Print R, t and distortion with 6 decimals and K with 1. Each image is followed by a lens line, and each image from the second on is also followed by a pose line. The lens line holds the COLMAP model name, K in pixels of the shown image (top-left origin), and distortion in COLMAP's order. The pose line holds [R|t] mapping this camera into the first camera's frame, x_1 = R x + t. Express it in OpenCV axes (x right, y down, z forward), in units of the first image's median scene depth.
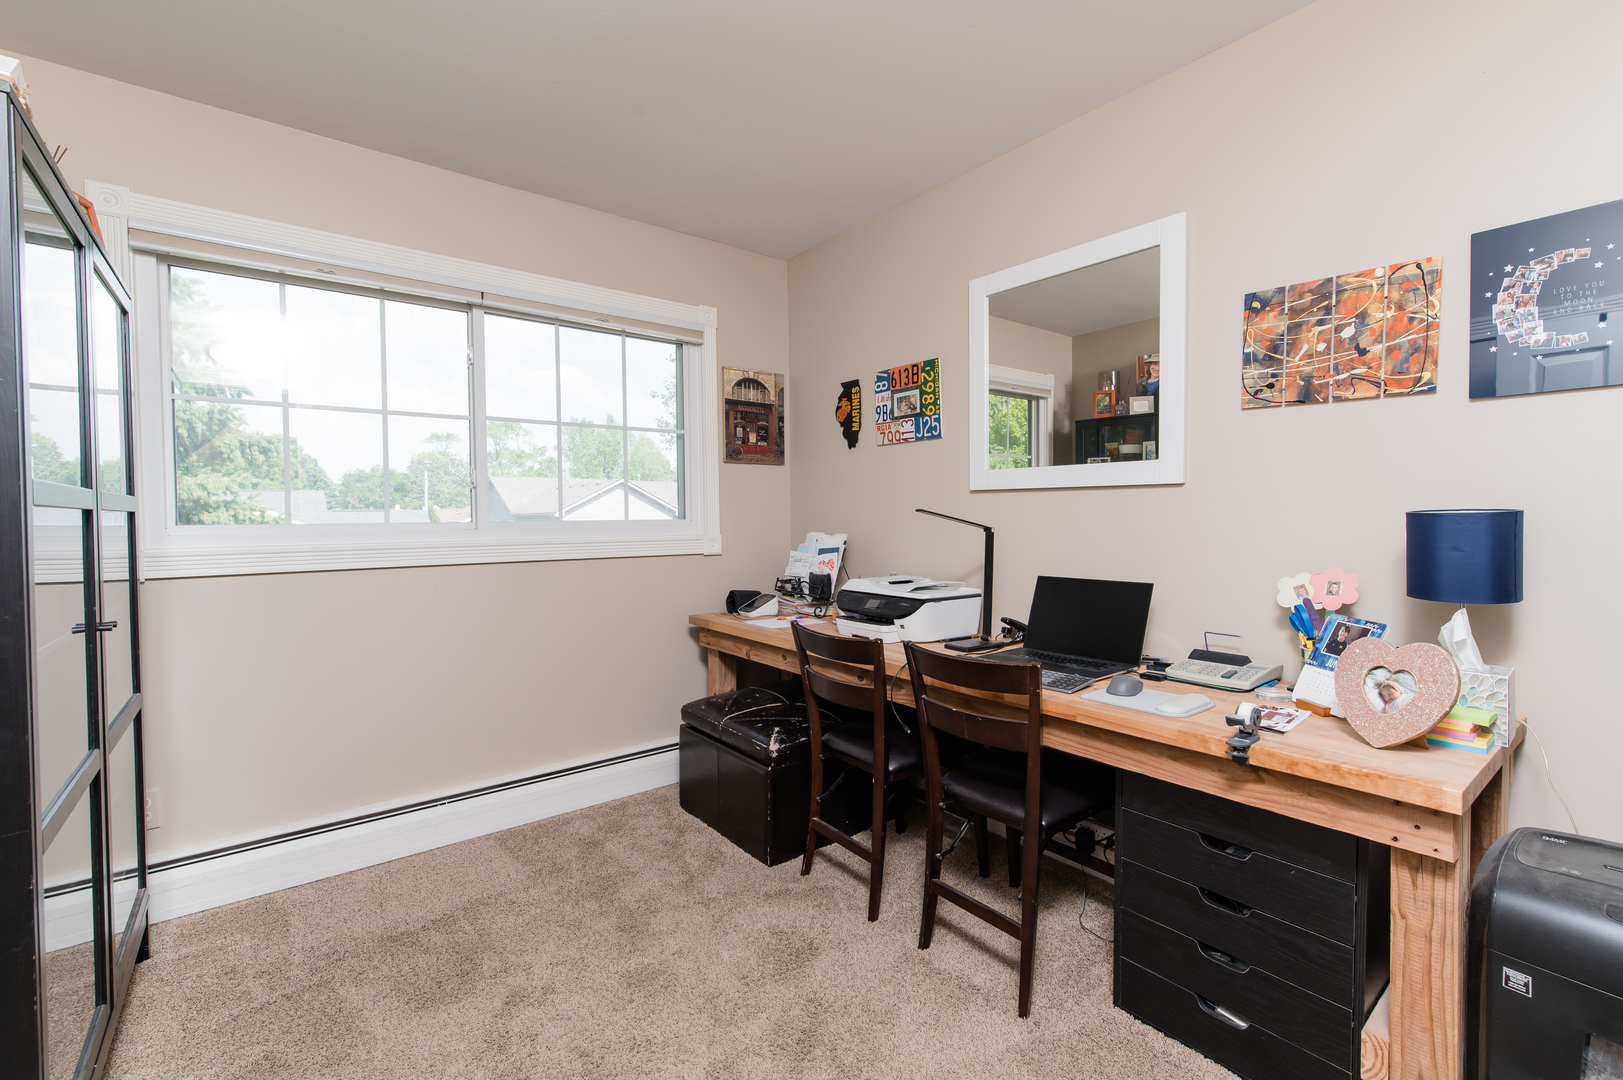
lens RADIAL K [[715.1, 0, 818.8], [0, 715.1, 533.2], [0, 0, 1]] dist [-0.008242, -0.000715]
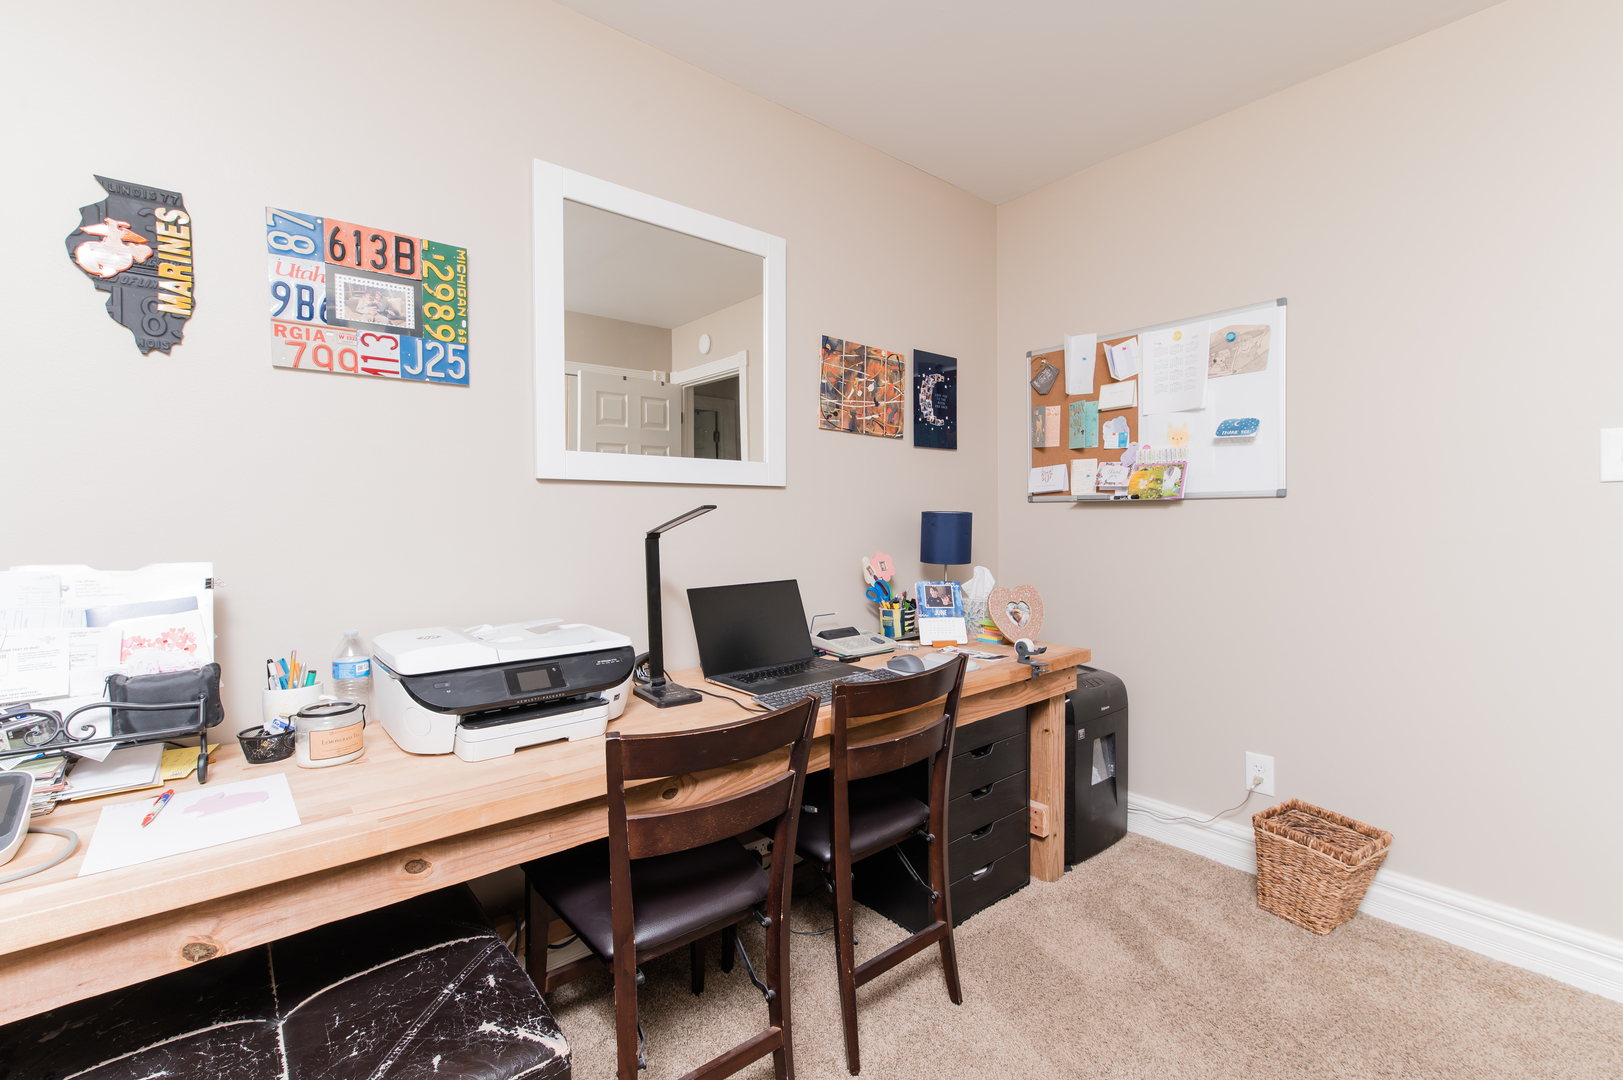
lens RADIAL K [[715.1, 0, 818.0], [0, 715.1, 534.9], [0, 0, 1]] dist [-0.008242, -0.000715]
pose [[-0.052586, -0.008716, 0.998578, -0.486307], [0.044108, 0.998966, 0.011042, -0.005015], [-0.997642, 0.044626, -0.052147, 0.841275]]
